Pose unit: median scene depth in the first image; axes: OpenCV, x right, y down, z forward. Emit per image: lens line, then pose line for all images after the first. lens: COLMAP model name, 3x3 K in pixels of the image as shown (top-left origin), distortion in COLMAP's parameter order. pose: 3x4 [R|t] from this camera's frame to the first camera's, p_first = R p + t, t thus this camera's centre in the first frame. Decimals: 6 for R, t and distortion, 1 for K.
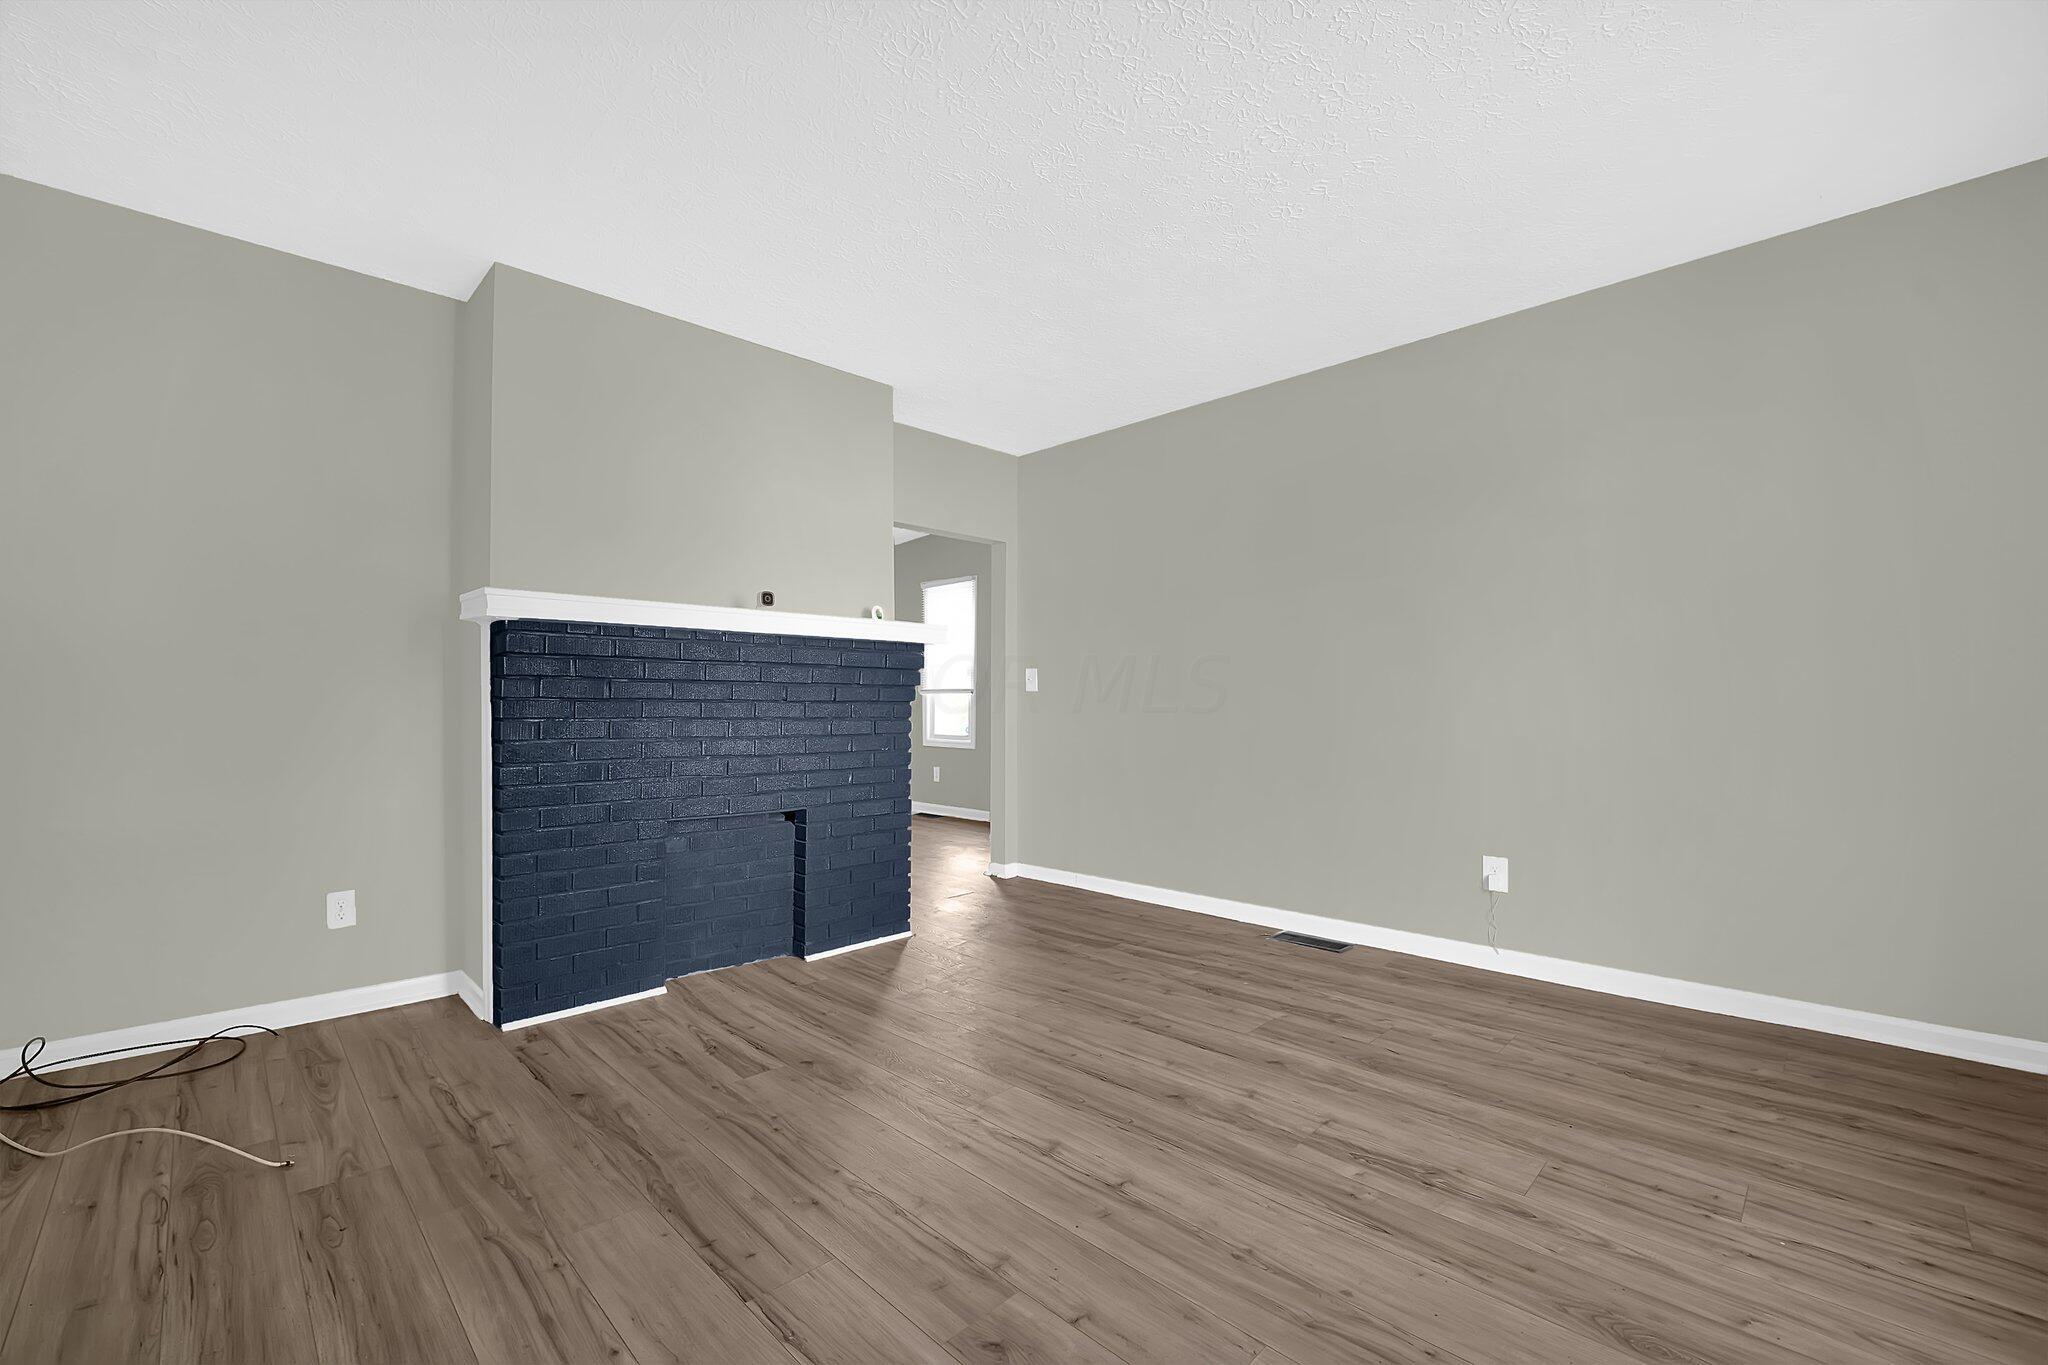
lens RADIAL K [[843.4, 0, 1025.6], [0, 843.4, 691.4], [0, 0, 1]] dist [-0.023073, 0.002824]
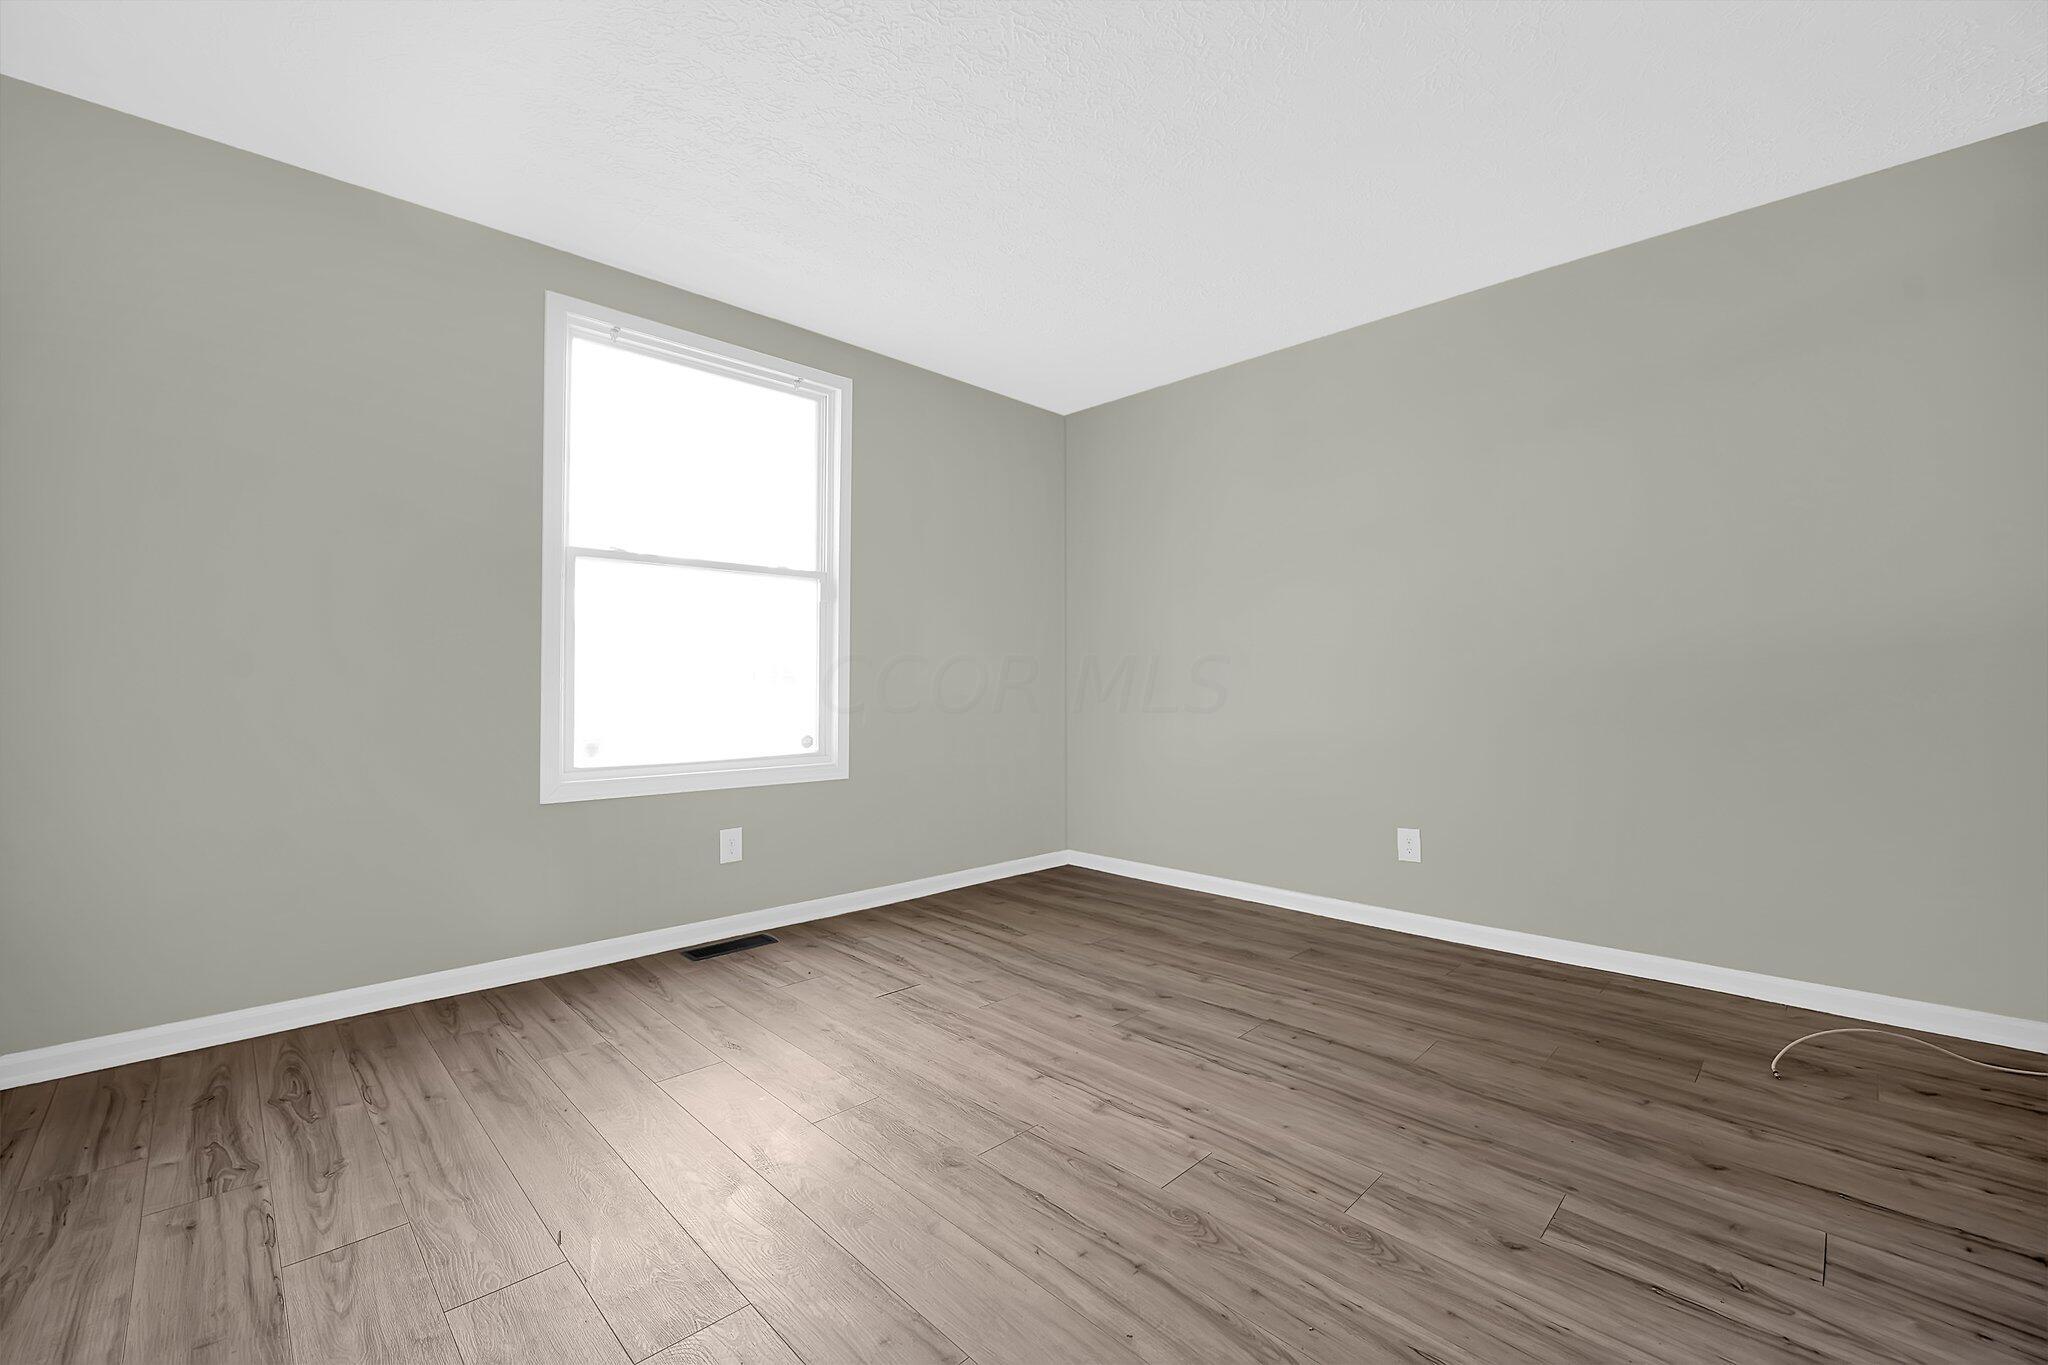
lens RADIAL K [[843.4, 0, 1025.1], [0, 843.4, 680.3], [0, 0, 1]] dist [-0.023073, 0.002824]
pose [[-0.999980, 0.006157, 0.001407, 0.122465], [0.006131, 0.999814, -0.018277, 0.046662], [-0.001520, -0.018268, -0.999832, 2.069302]]
